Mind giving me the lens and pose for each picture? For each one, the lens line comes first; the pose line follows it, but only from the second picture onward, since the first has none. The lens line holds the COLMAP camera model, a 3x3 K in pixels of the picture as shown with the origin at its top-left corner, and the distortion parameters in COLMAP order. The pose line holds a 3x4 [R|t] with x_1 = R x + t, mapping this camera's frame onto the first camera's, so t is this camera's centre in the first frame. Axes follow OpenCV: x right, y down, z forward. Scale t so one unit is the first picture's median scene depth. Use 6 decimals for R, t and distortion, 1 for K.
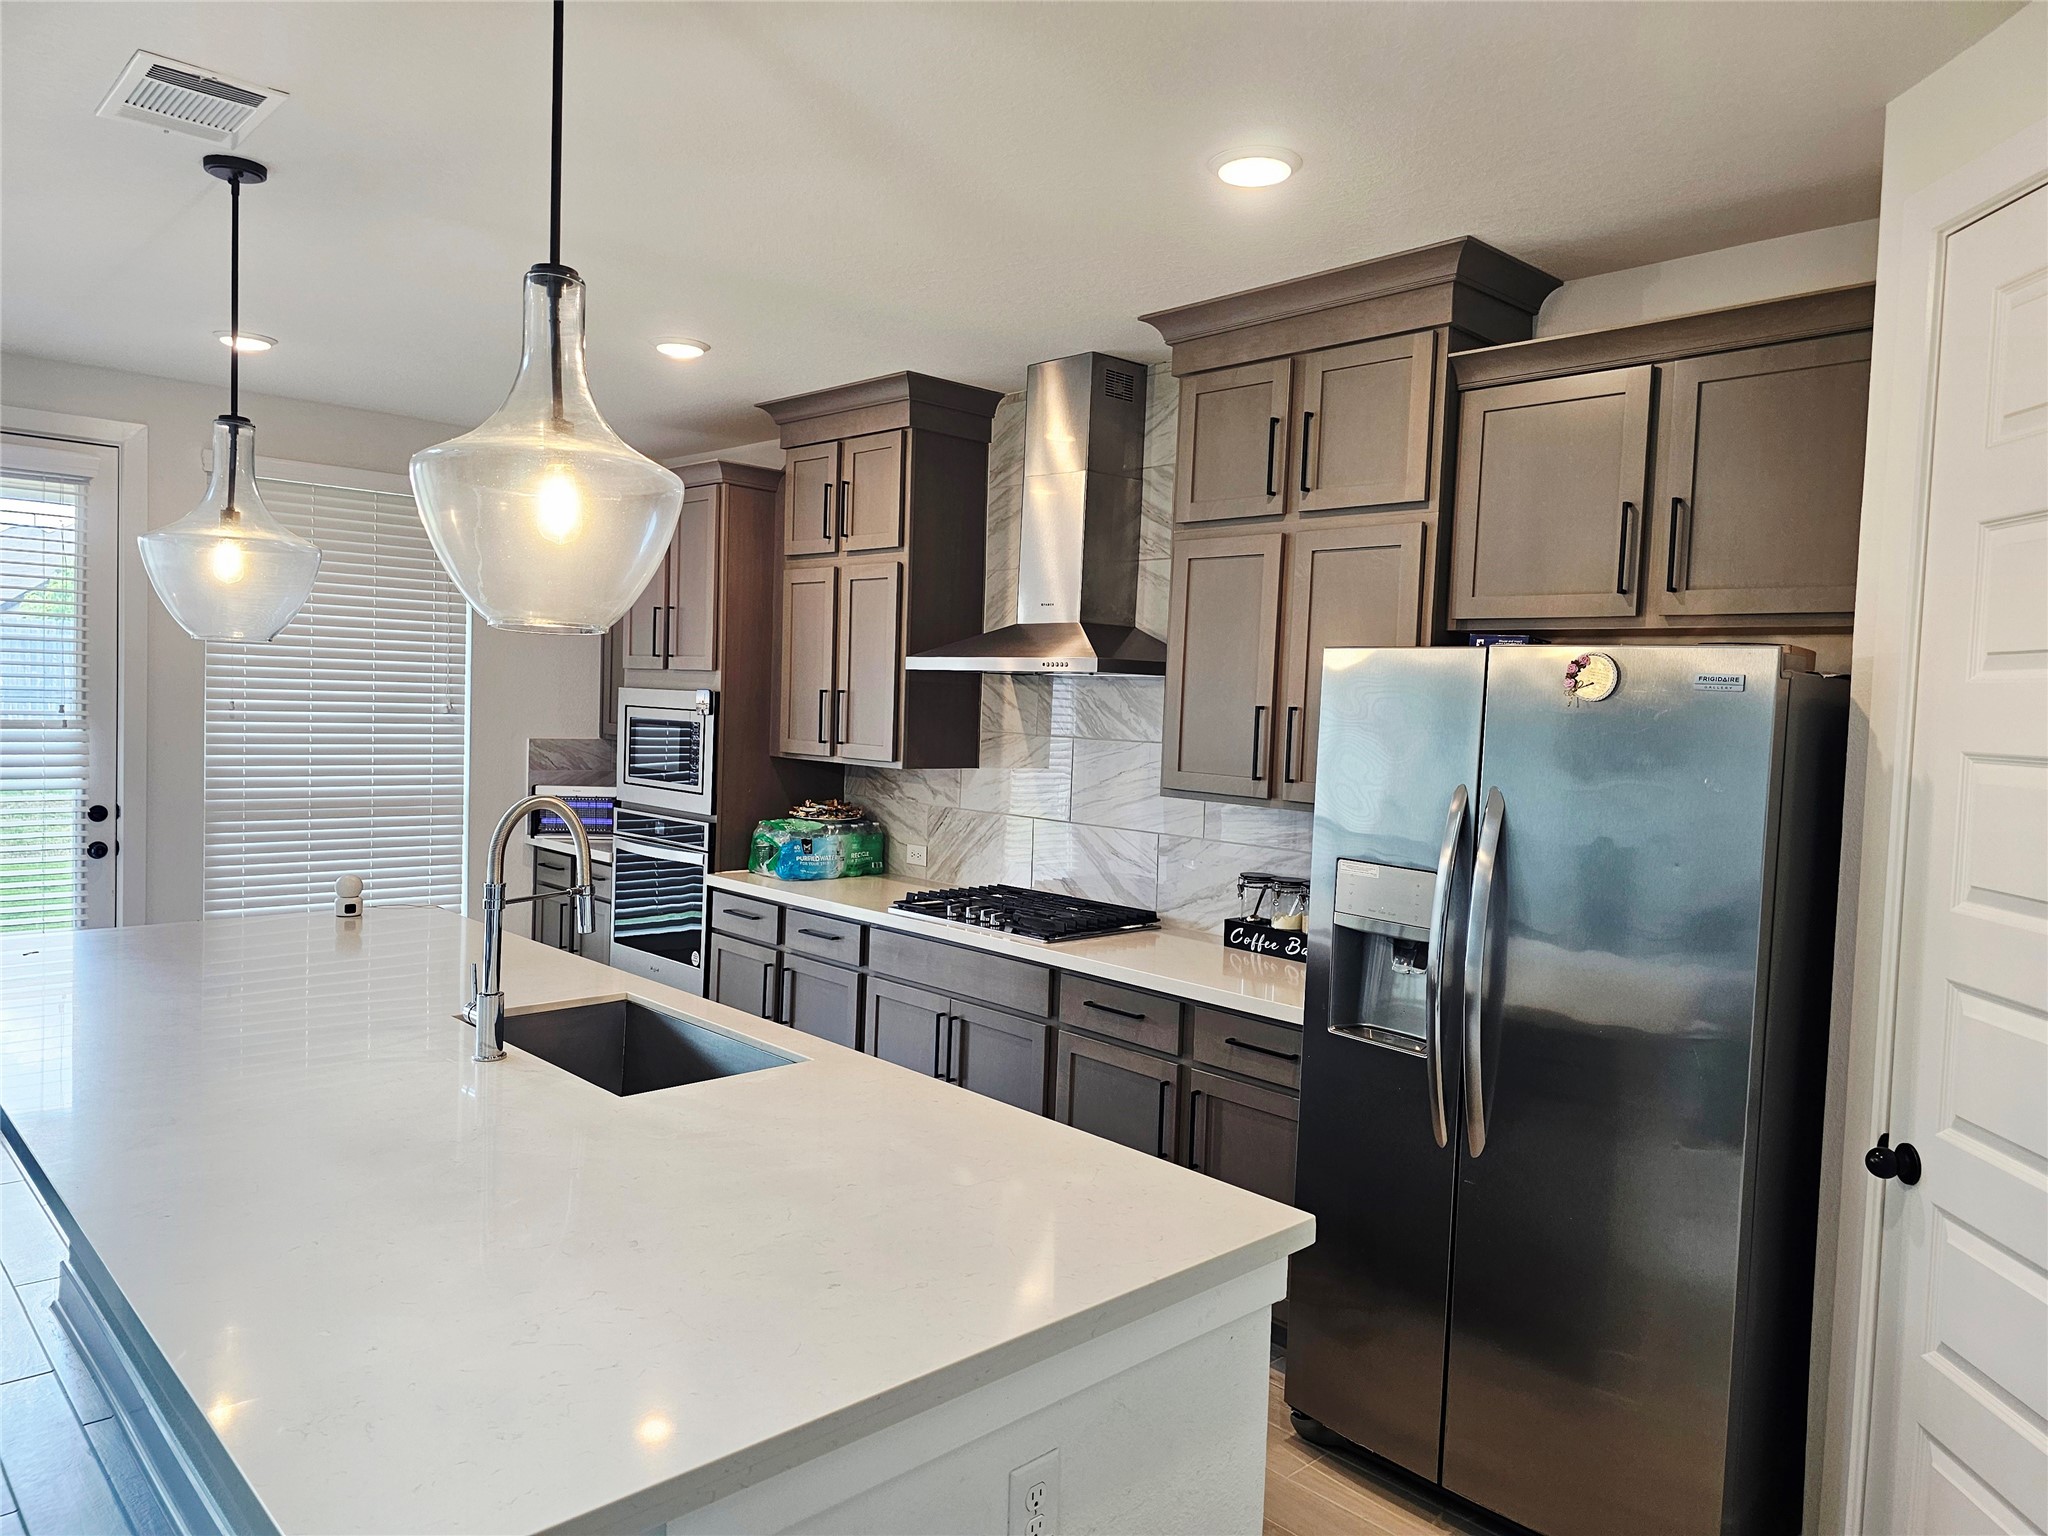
lens RADIAL K [[1372.7, 0, 1020.8], [0, 1372.7, 765.6], [0, 0, 1]] dist [0.051242, -0.046976]
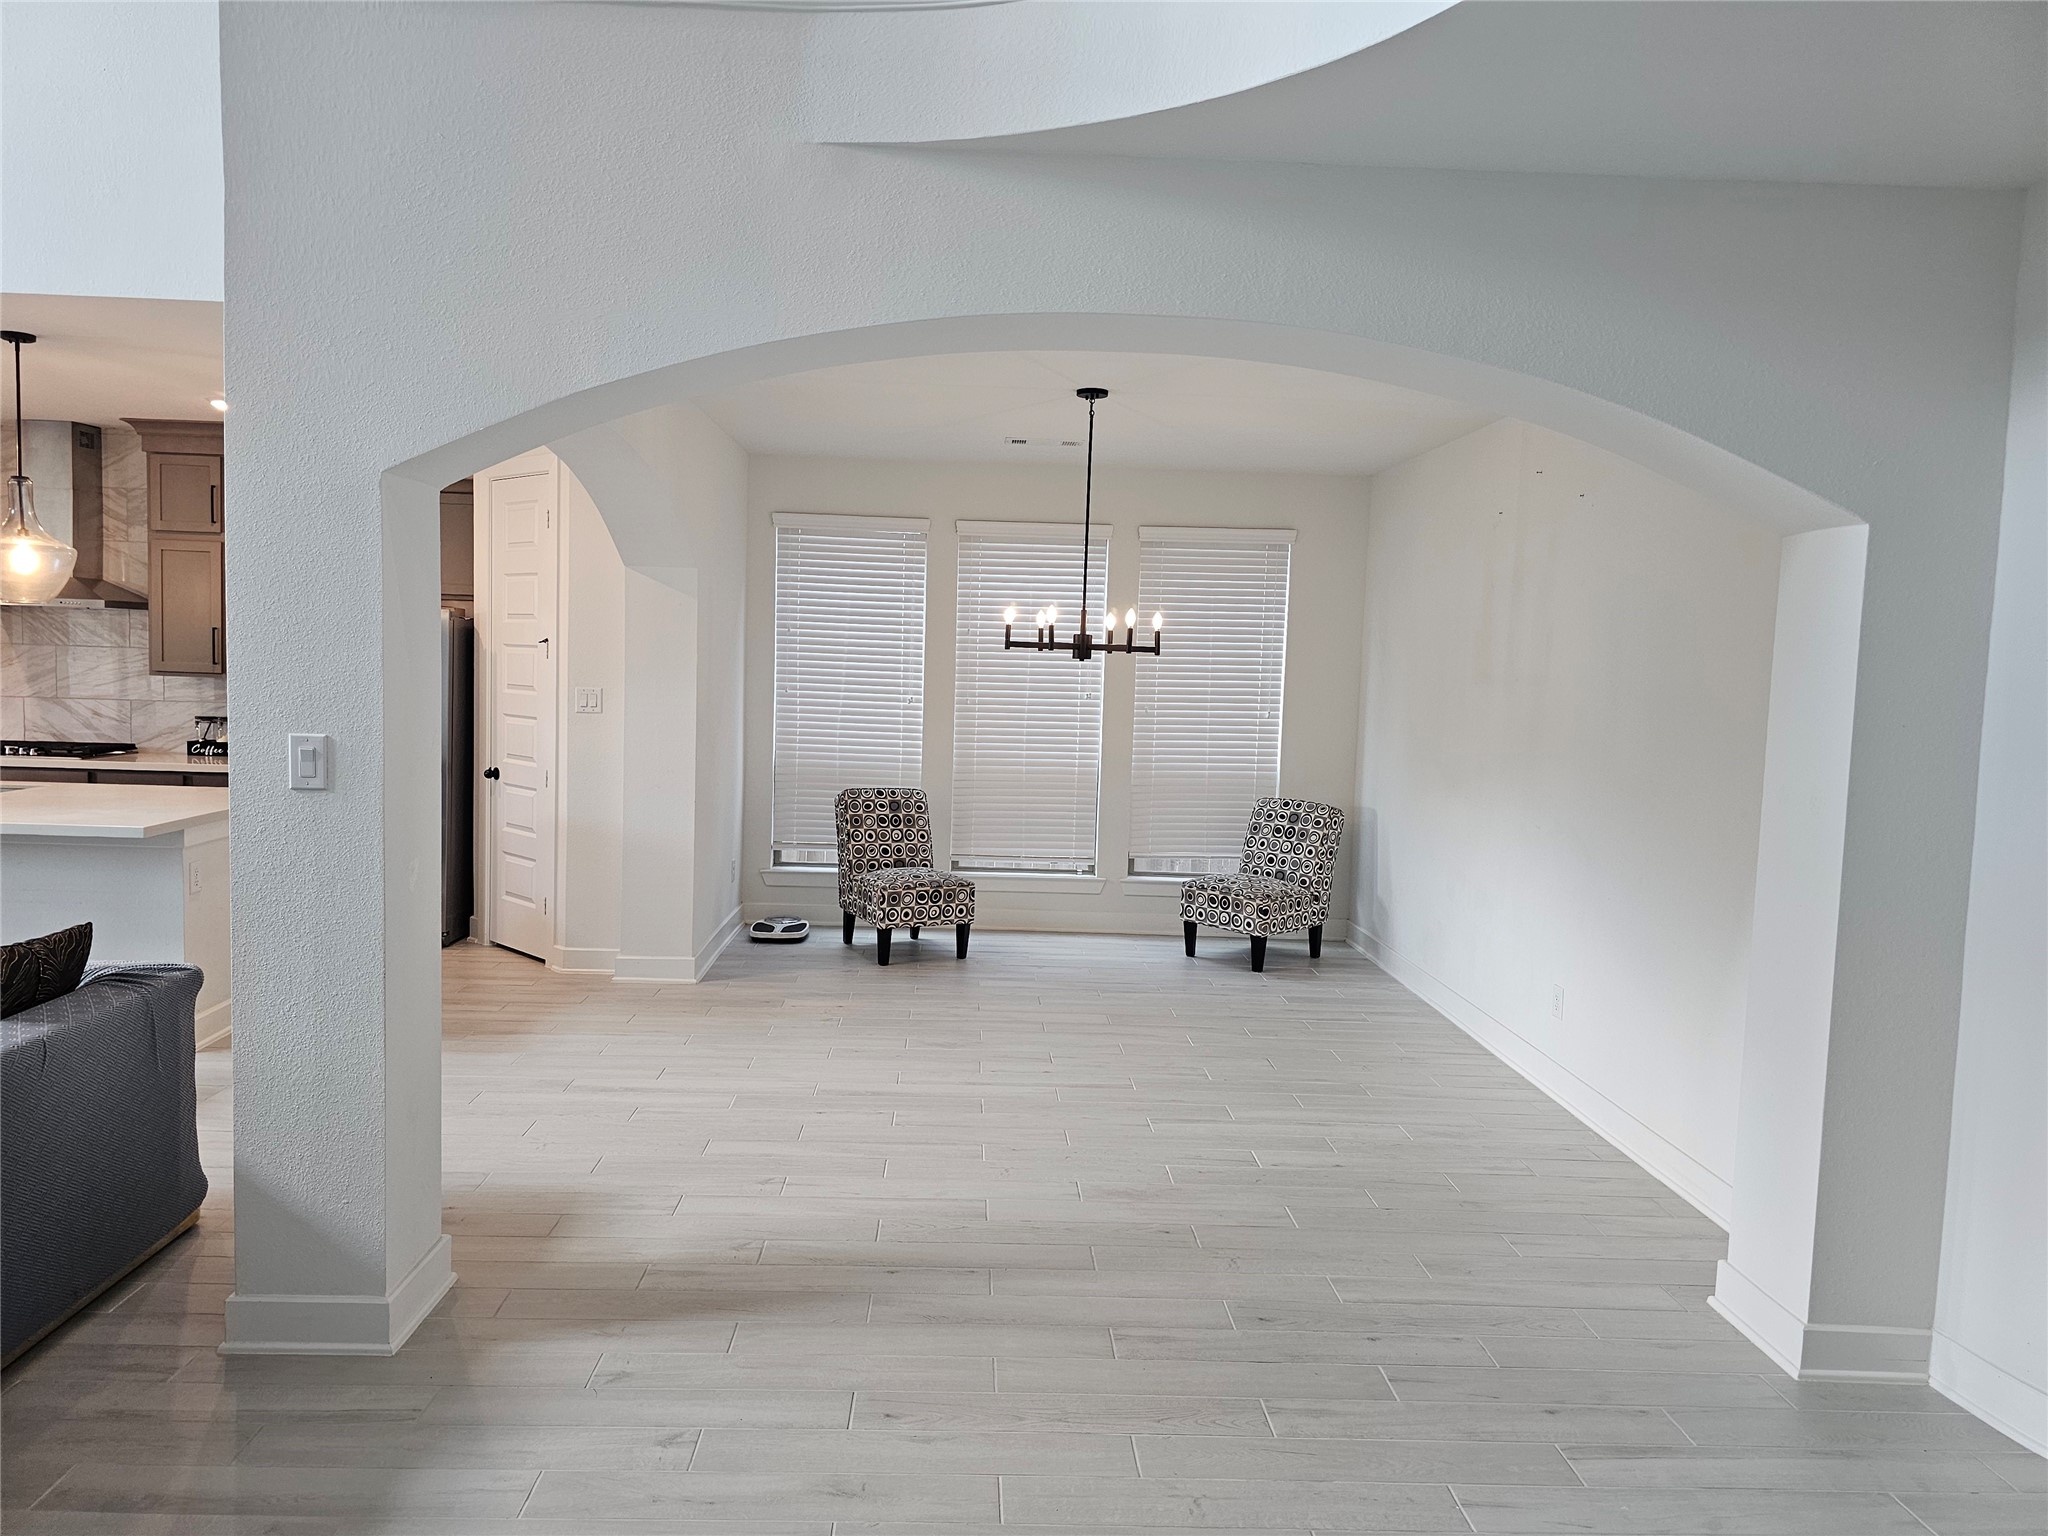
lens RADIAL K [[1372.7, 0, 999.7], [0, 1372.7, 758.3], [0, 0, 1]] dist [0.051242, -0.046976]
pose [[0.665967, -0.070322, 0.742659, -0.466917], [0.028223, 0.997209, 0.069117, 0.031710], [-0.745447, -0.025069, 0.666093, -0.973889]]
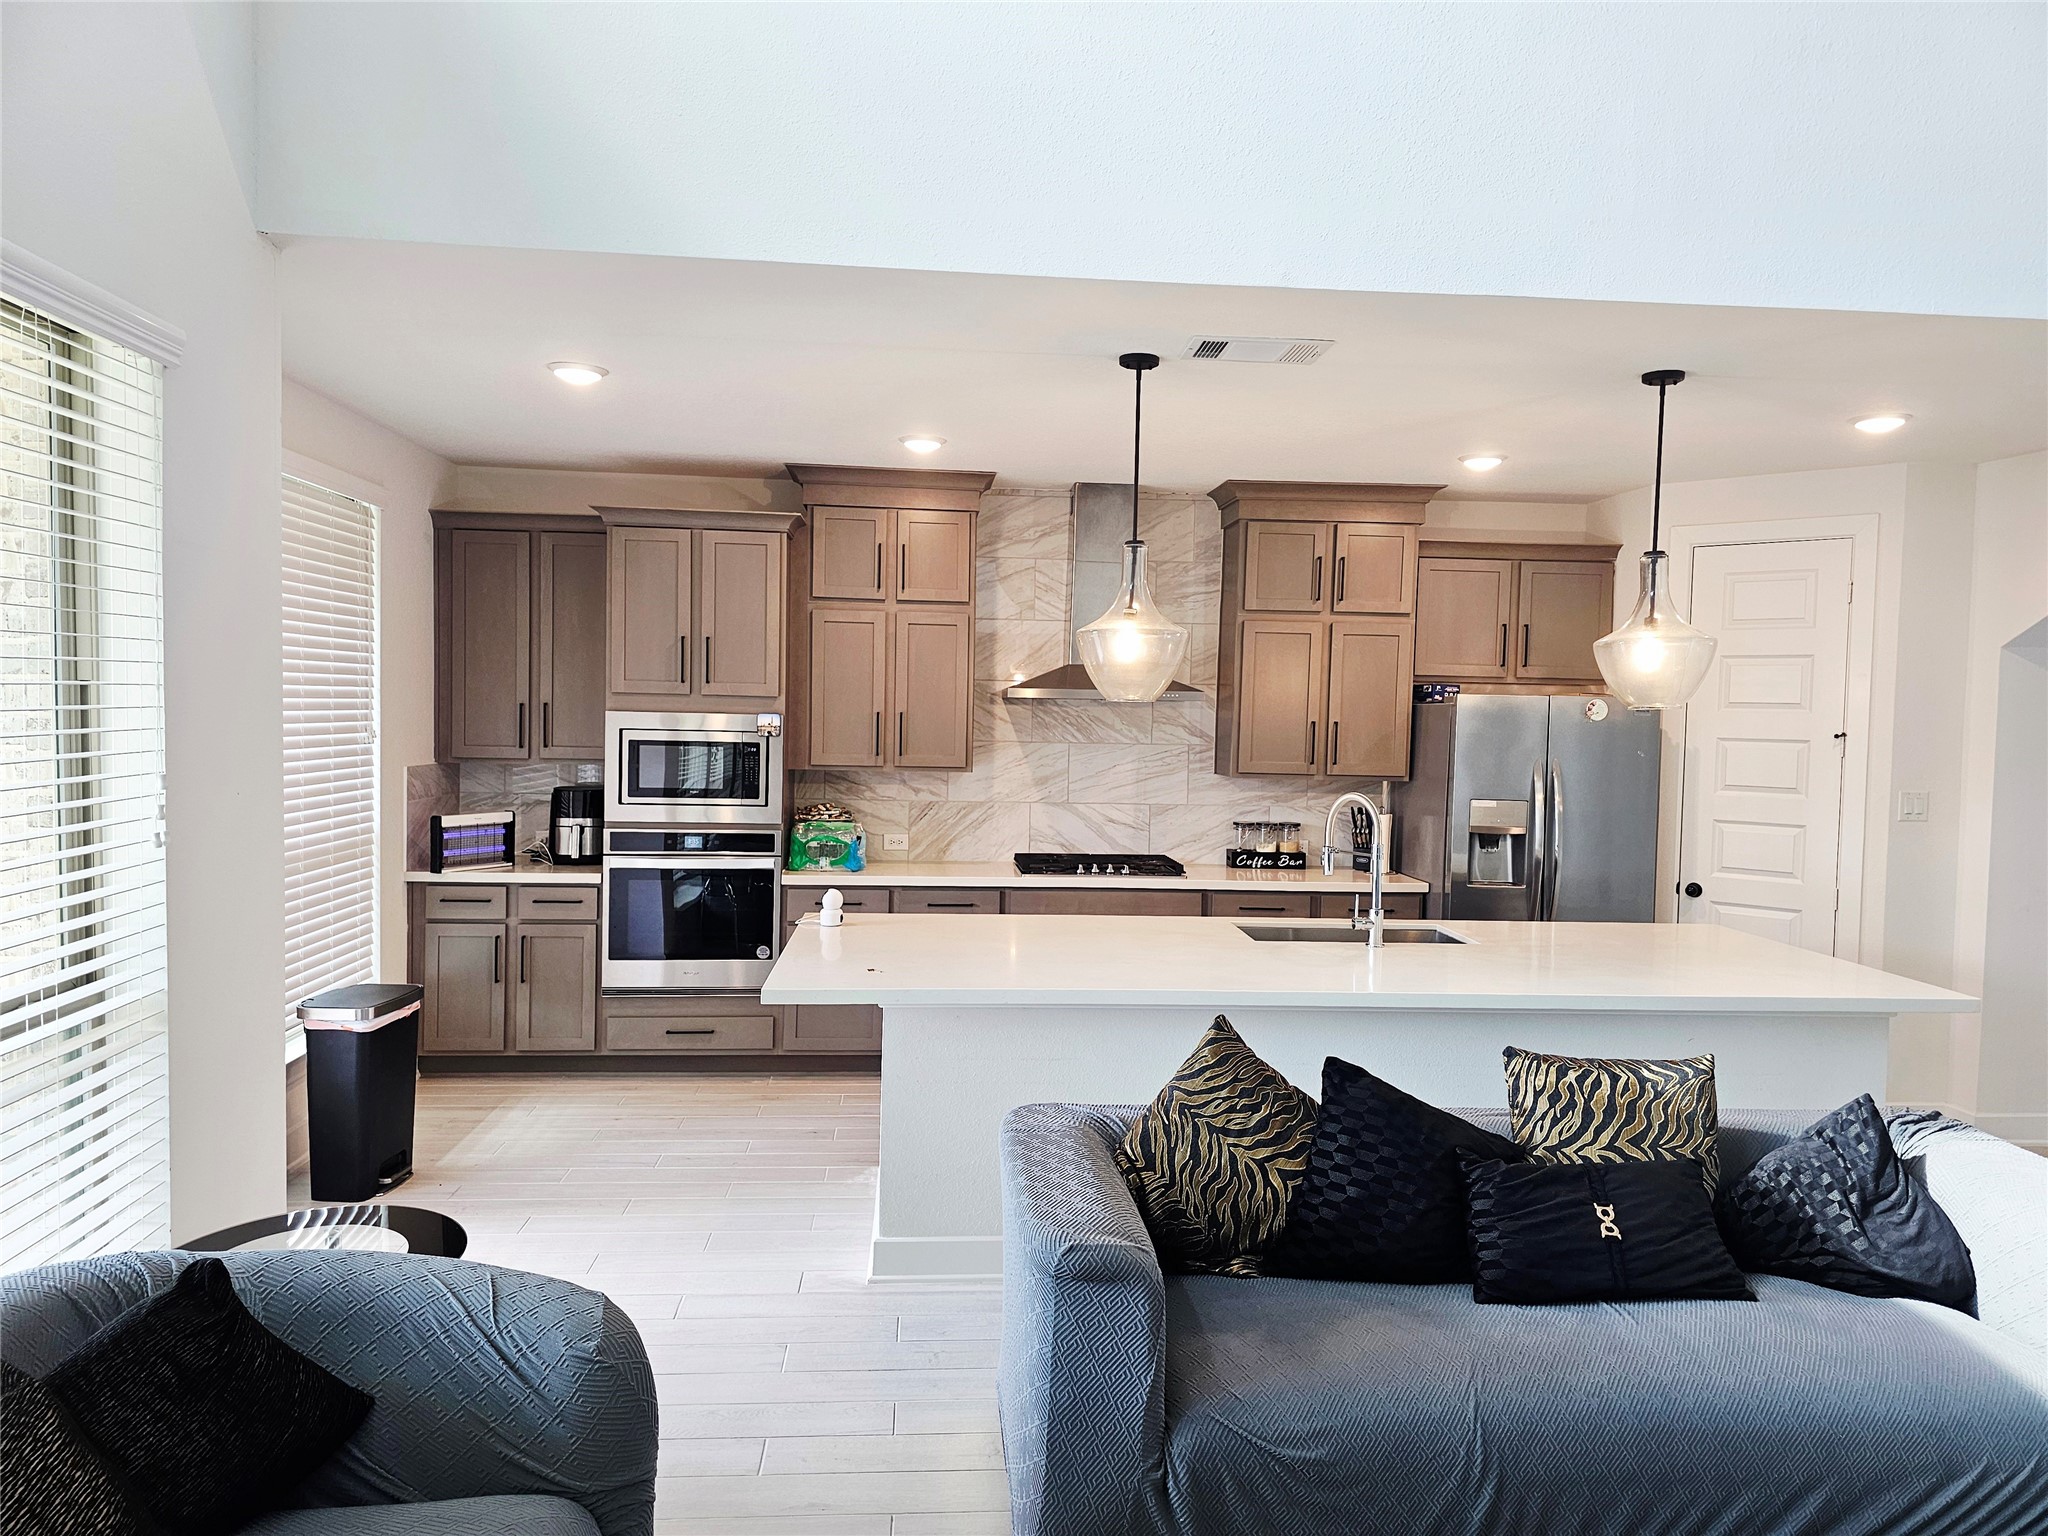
lens RADIAL K [[1372.7, 0, 1011.7], [0, 1372.7, 761.7], [0, 0, 1]] dist [0.051242, -0.046976]
pose [[0.639476, -0.052460, 0.767019, -1.117022], [0.039492, 0.998594, 0.035374, -0.054814], [-0.767796, 0.007670, 0.640649, 0.144575]]
